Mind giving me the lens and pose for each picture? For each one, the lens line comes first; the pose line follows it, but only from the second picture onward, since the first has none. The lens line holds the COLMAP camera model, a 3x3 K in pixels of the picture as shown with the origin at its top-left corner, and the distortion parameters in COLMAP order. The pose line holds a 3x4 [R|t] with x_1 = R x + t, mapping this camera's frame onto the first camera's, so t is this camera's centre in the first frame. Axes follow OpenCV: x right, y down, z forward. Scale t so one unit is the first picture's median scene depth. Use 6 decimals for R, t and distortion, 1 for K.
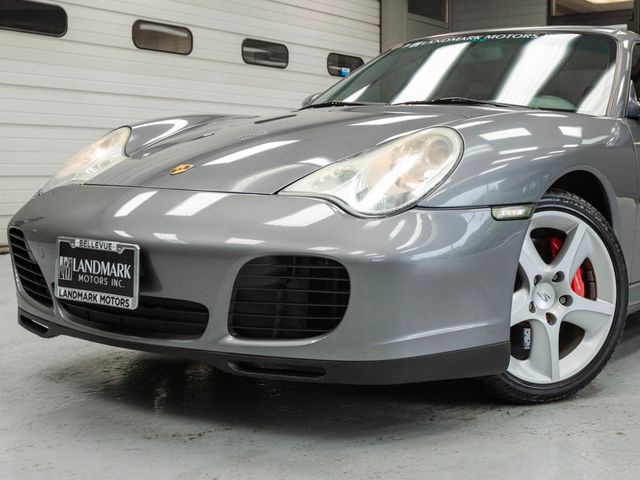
lens RADIAL K [[904.9, 0, 383.8], [0, 904.9, 183.2], [0, 0, 1]] dist [0.017893, 0.018761]
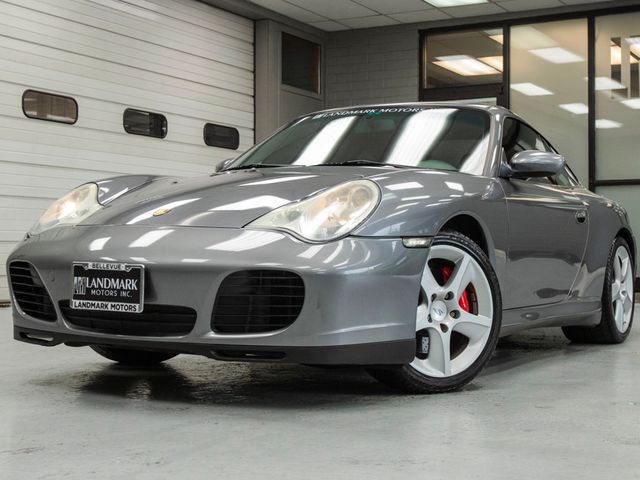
lens RADIAL K [[976.9, 0, 319.4], [0, 976.9, 240.5], [0, 0, 1]] dist [0.014809, -0.010084]
pose [[0.996615, -0.002741, 0.082159, -0.107494], [0.004770, 0.999688, -0.024507, 0.057274], [-0.082066, 0.024816, 0.996318, -0.381803]]
